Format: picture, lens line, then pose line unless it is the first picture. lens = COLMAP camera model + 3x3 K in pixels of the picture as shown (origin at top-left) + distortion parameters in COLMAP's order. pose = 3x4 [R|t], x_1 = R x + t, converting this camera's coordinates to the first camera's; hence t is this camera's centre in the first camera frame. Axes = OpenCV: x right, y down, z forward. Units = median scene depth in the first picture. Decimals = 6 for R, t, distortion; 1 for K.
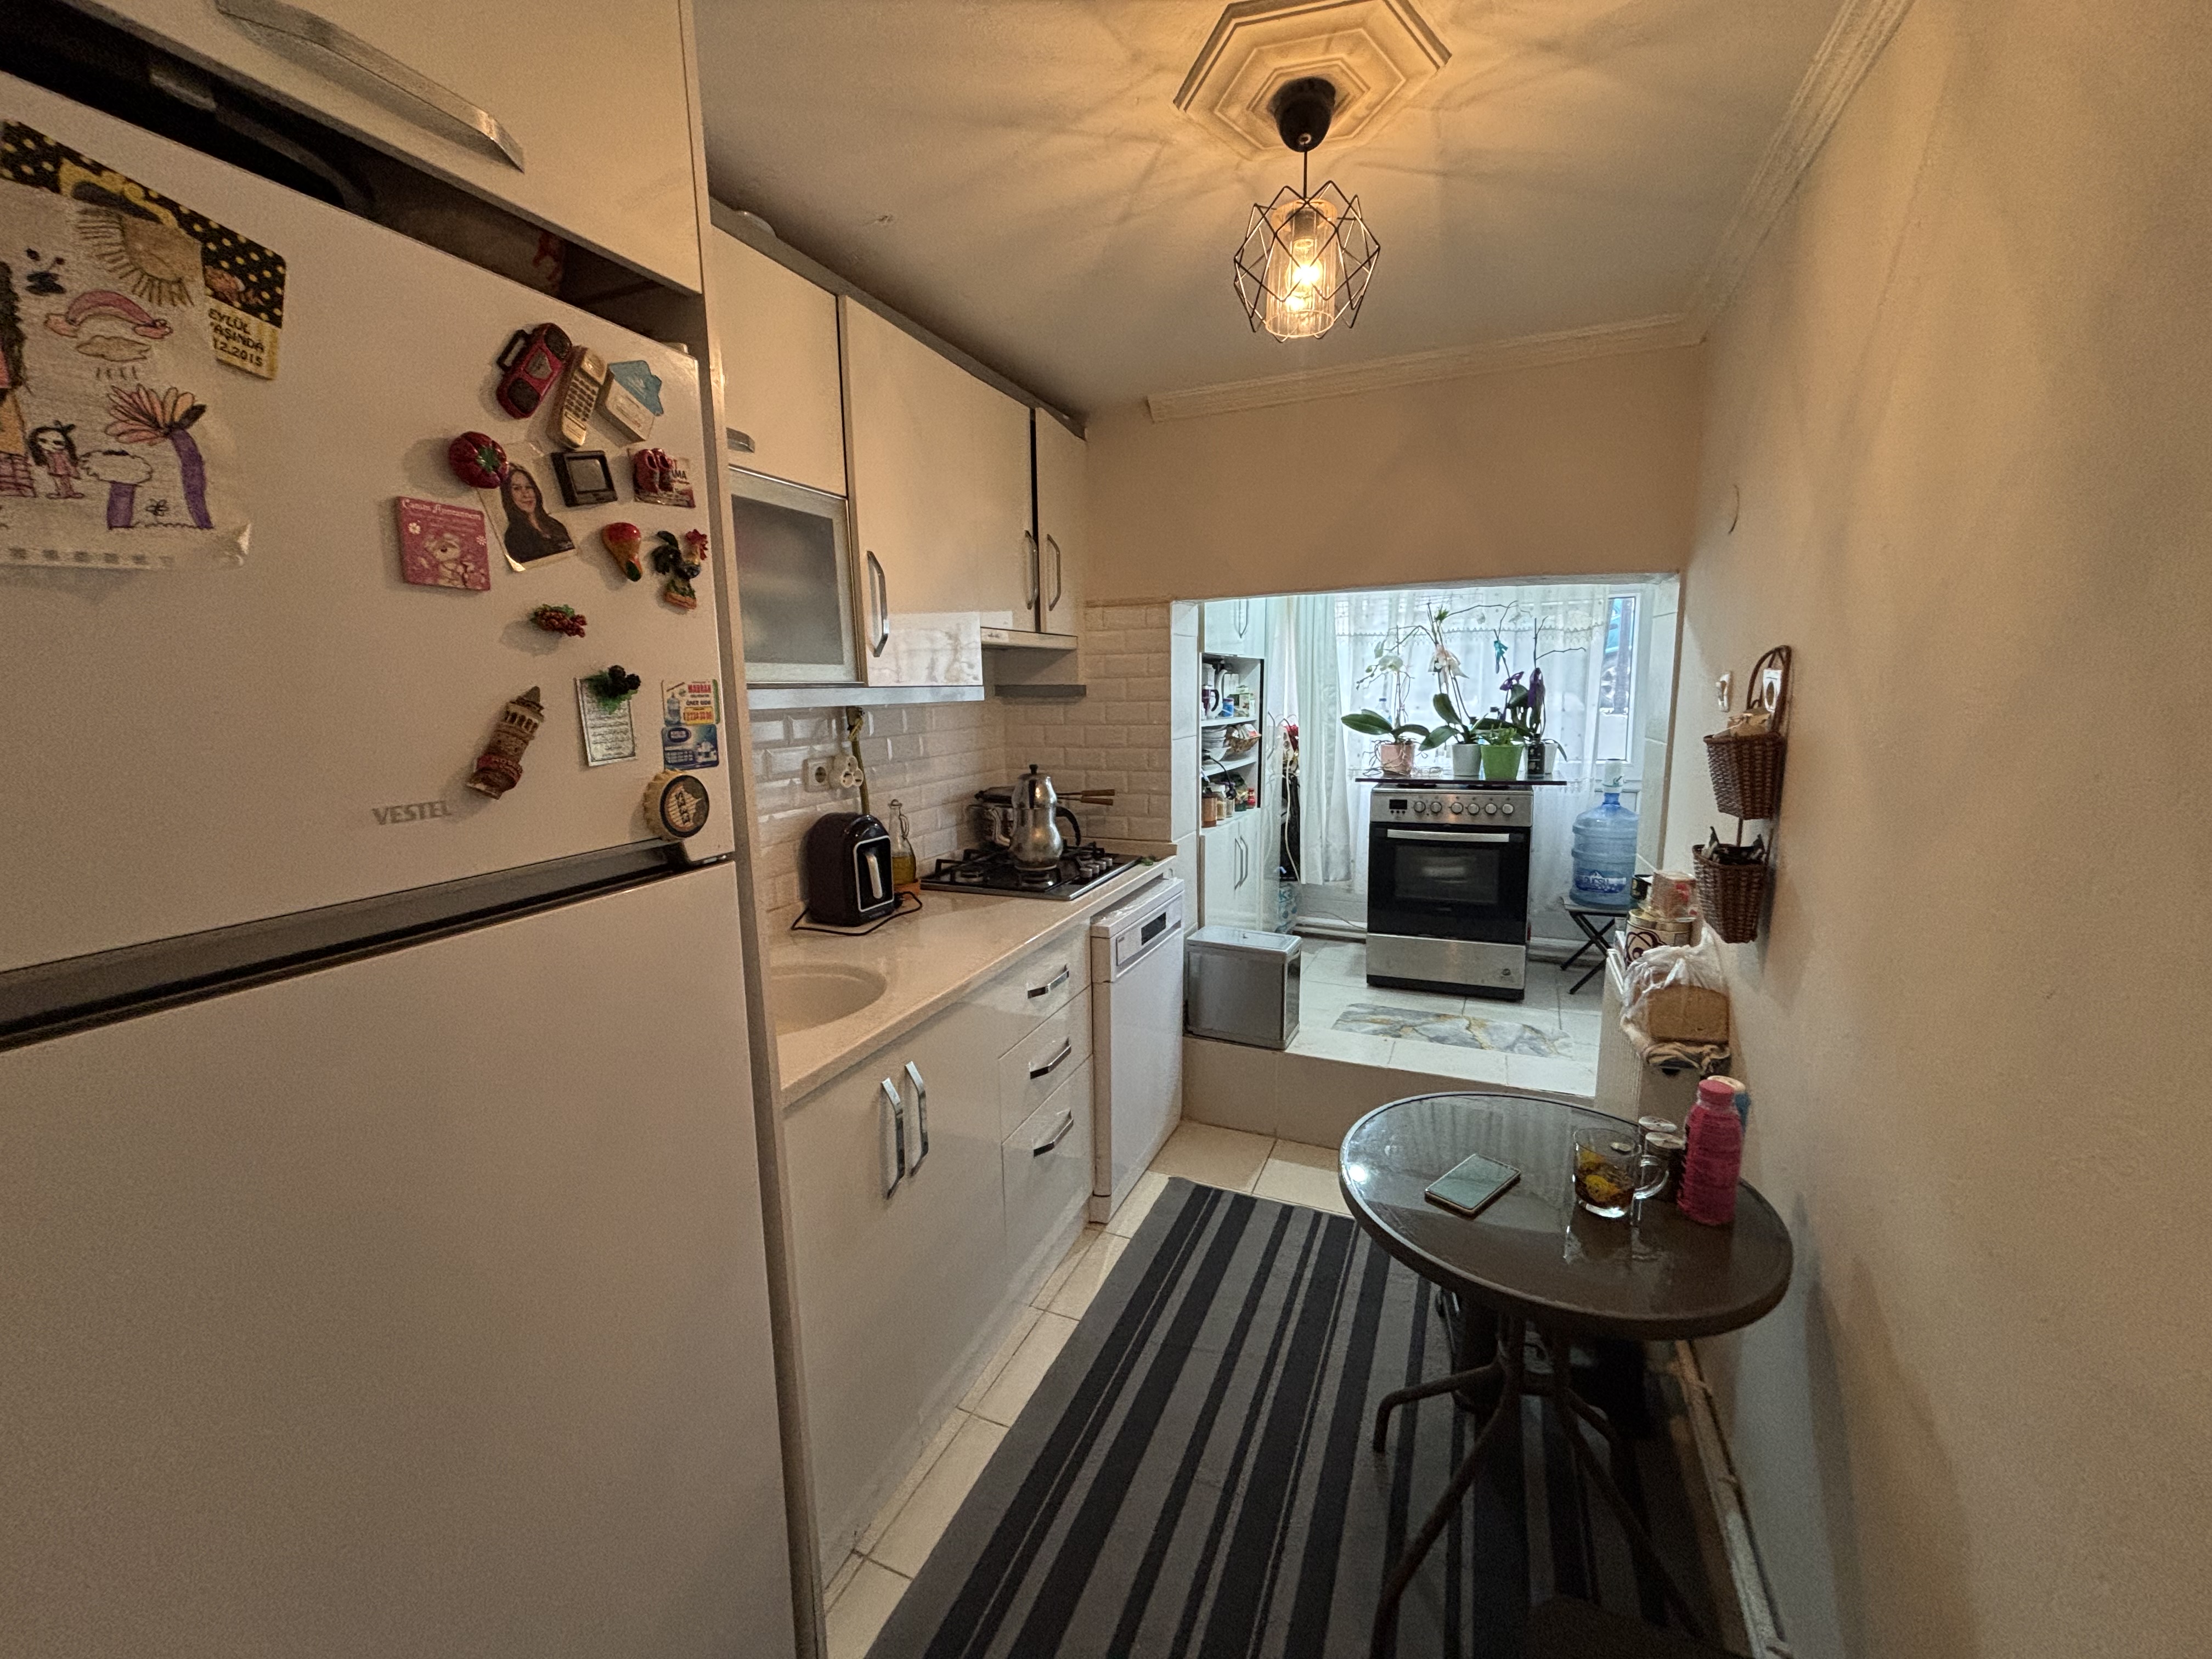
lens RADIAL K [[896.3, 0, 1103.7], [0, 896.3, 834.2], [0, 0, 1]] dist [0.006260, 0.001114]
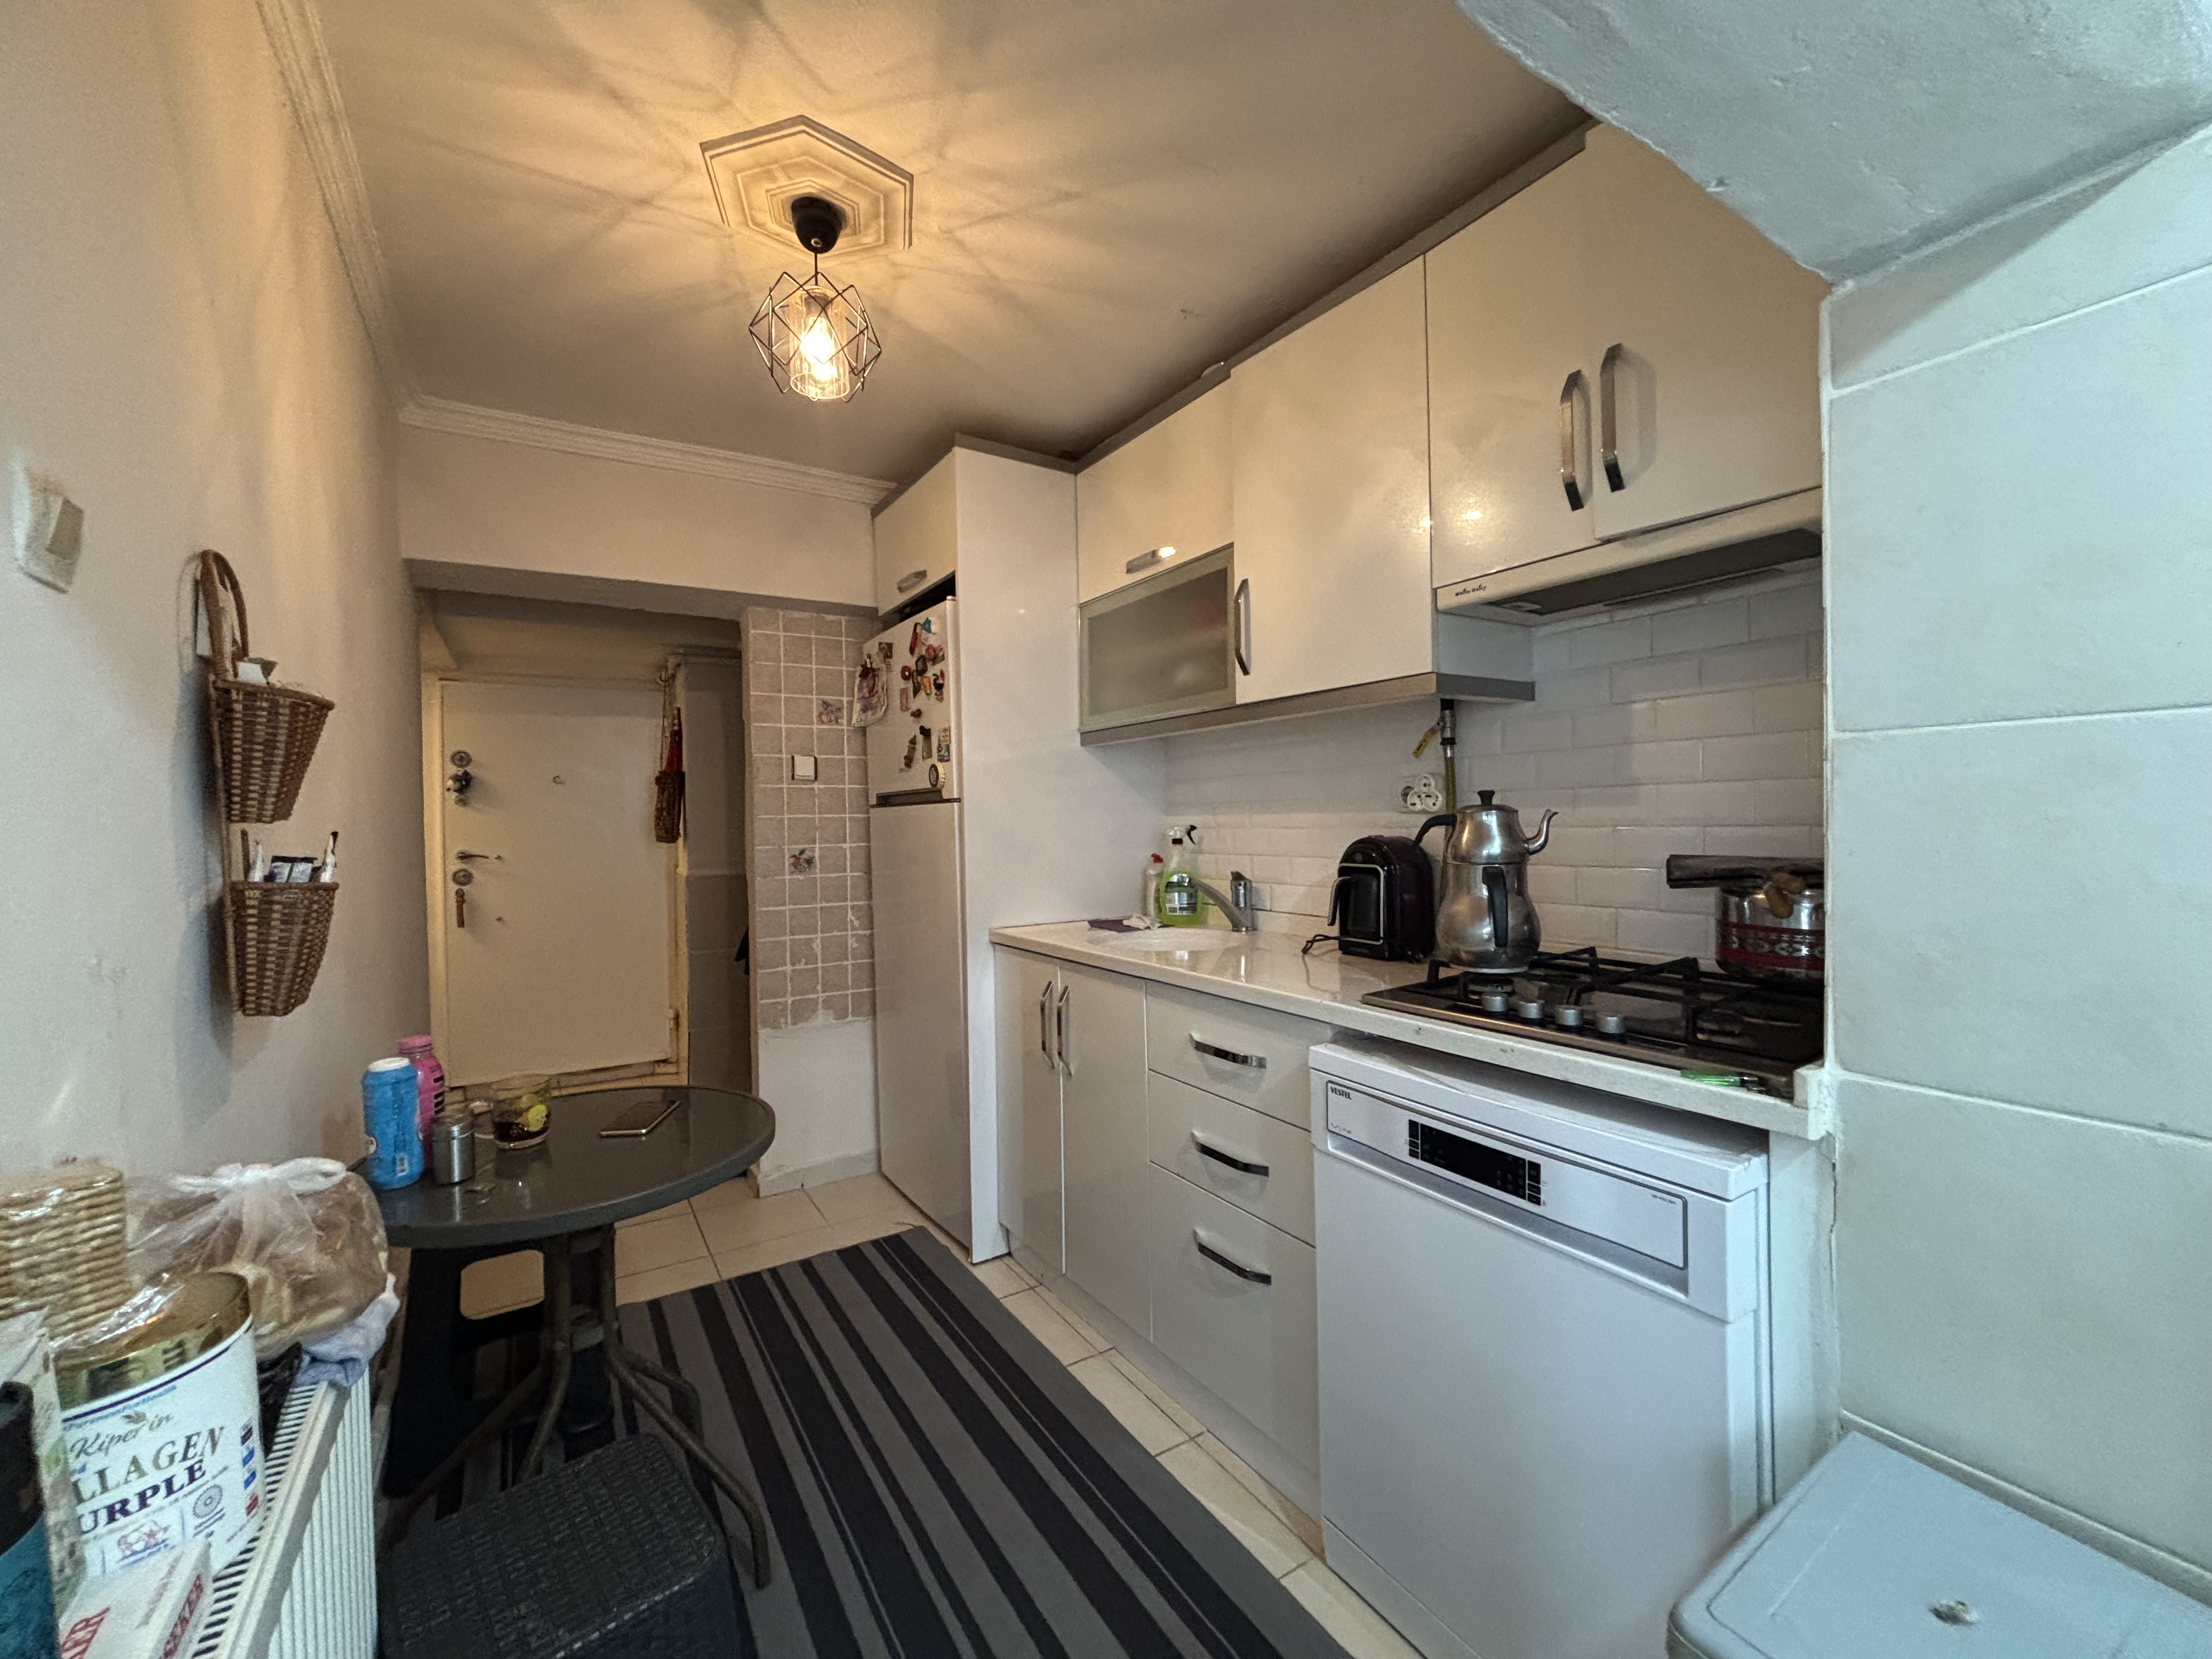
lens RADIAL K [[896.3, 0, 1106.8], [0, 896.3, 824.8], [0, 0, 1]] dist [0.006260, 0.001114]
pose [[-0.558049, 0.035113, -0.829065, 1.064336], [-0.107326, 0.987658, 0.114072, -0.183864], [0.822838, 0.152638, -0.547393, 2.160384]]
